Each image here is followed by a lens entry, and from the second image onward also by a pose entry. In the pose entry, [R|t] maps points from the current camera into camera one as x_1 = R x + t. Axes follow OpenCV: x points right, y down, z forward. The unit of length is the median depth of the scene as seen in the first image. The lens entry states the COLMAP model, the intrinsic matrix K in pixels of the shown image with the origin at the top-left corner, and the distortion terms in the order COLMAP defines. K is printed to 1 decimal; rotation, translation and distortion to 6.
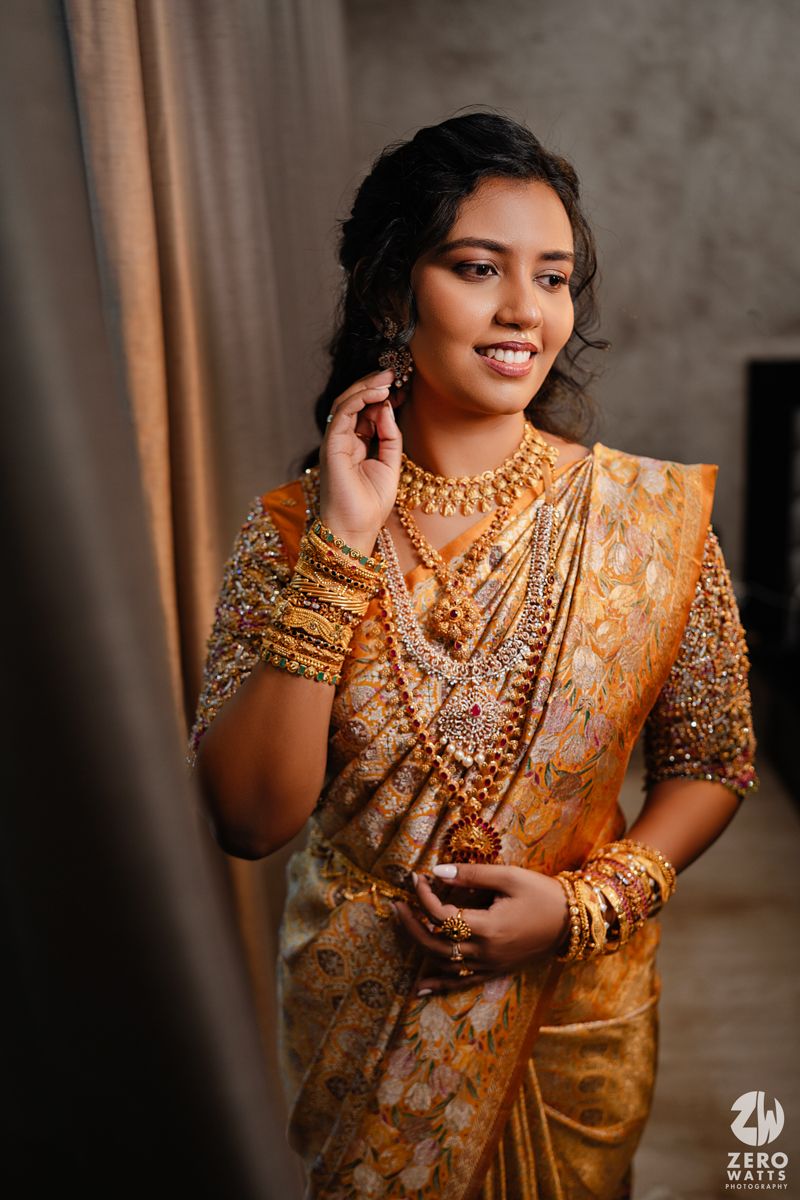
lens RADIAL K [[1547.2, 0, 400.0], [0, 1547.2, 600.0], [0, 0, 1]] dist [0.012782, -1.110605]
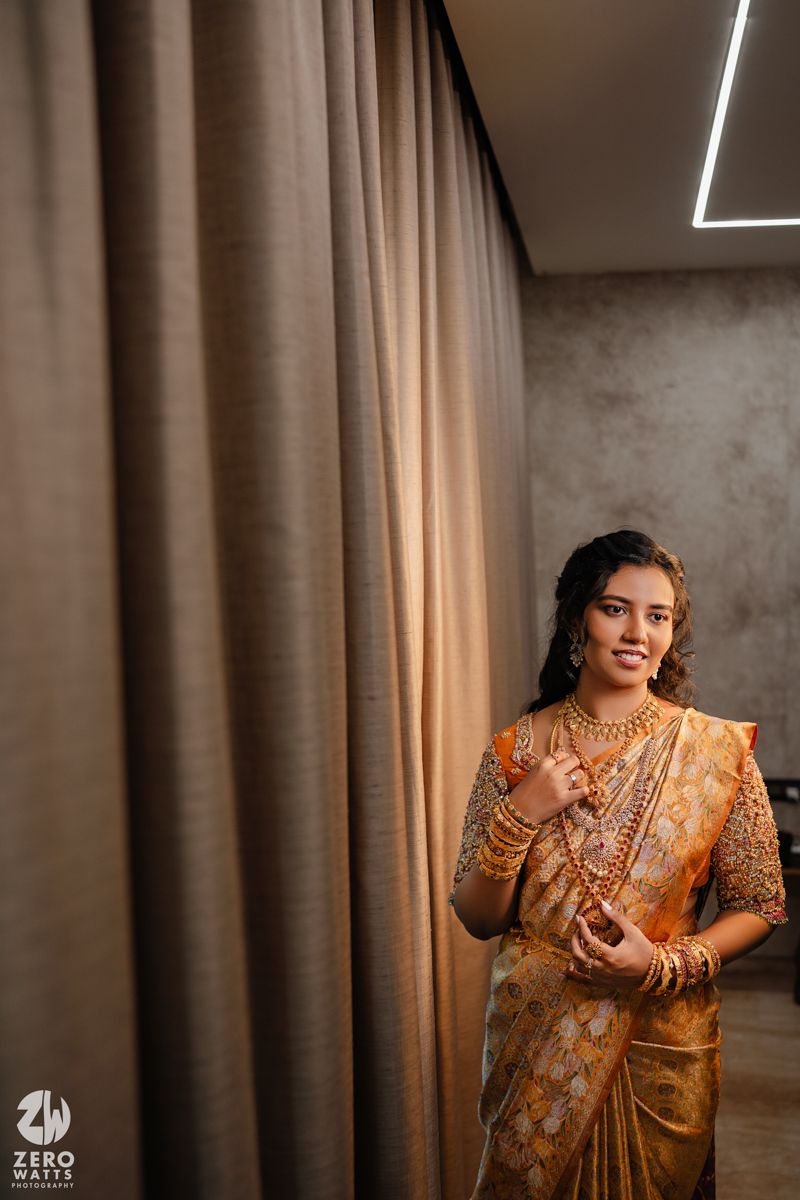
lens RADIAL K [[1058.1, 0, 402.5], [0, 1058.1, 580.2], [0, 0, 1]] dist [-0.214693, 0.186143]
pose [[0.975574, 0.056995, -0.212148, 0.056828], [-0.101200, 0.973776, -0.203760, 0.036209], [0.194971, 0.220252, 0.955759, -0.271015]]
